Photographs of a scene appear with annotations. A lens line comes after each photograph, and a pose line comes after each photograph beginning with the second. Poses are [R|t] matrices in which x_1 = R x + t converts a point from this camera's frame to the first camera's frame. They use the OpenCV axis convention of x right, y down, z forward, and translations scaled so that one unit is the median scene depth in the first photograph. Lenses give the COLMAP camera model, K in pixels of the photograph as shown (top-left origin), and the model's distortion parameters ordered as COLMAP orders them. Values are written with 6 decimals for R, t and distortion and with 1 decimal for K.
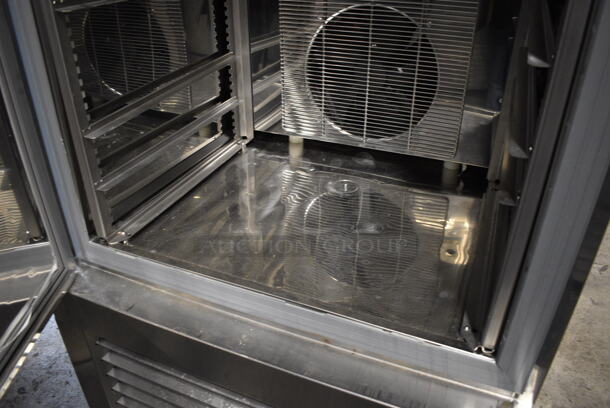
lens RADIAL K [[473.3, 0, 305.0], [0, 473.3, 204.0], [0, 0, 1]] dist [-0.090955, 0.005971]
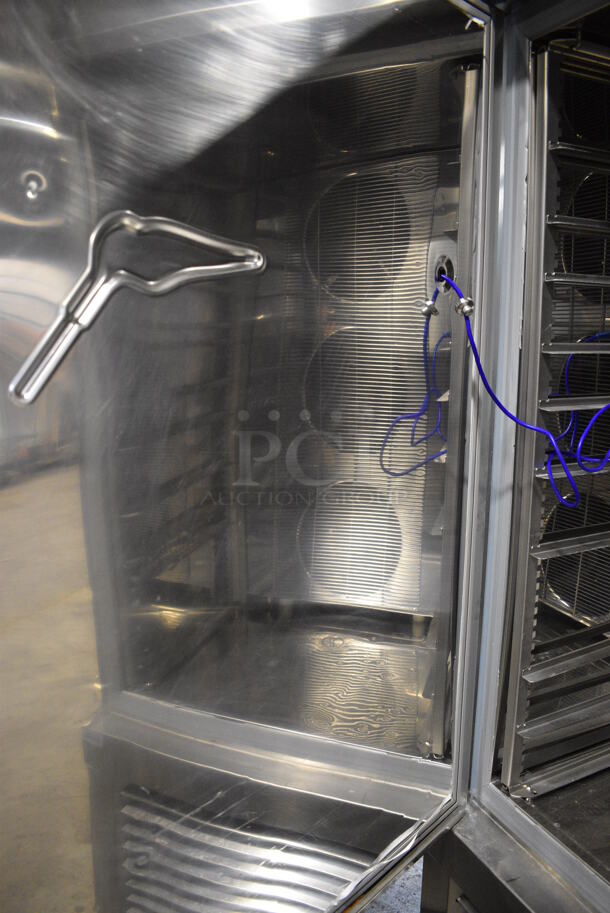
lens RADIAL K [[708.4, 0, 305.0], [0, 708.4, 456.5], [0, 0, 1]] dist [-0.090955, 0.005971]
pose [[0.741096, 0.125792, -0.659510, 0.066345], [-0.339247, 0.917831, -0.206151, -0.100827], [0.579387, 0.376514, 0.722875, -0.399606]]
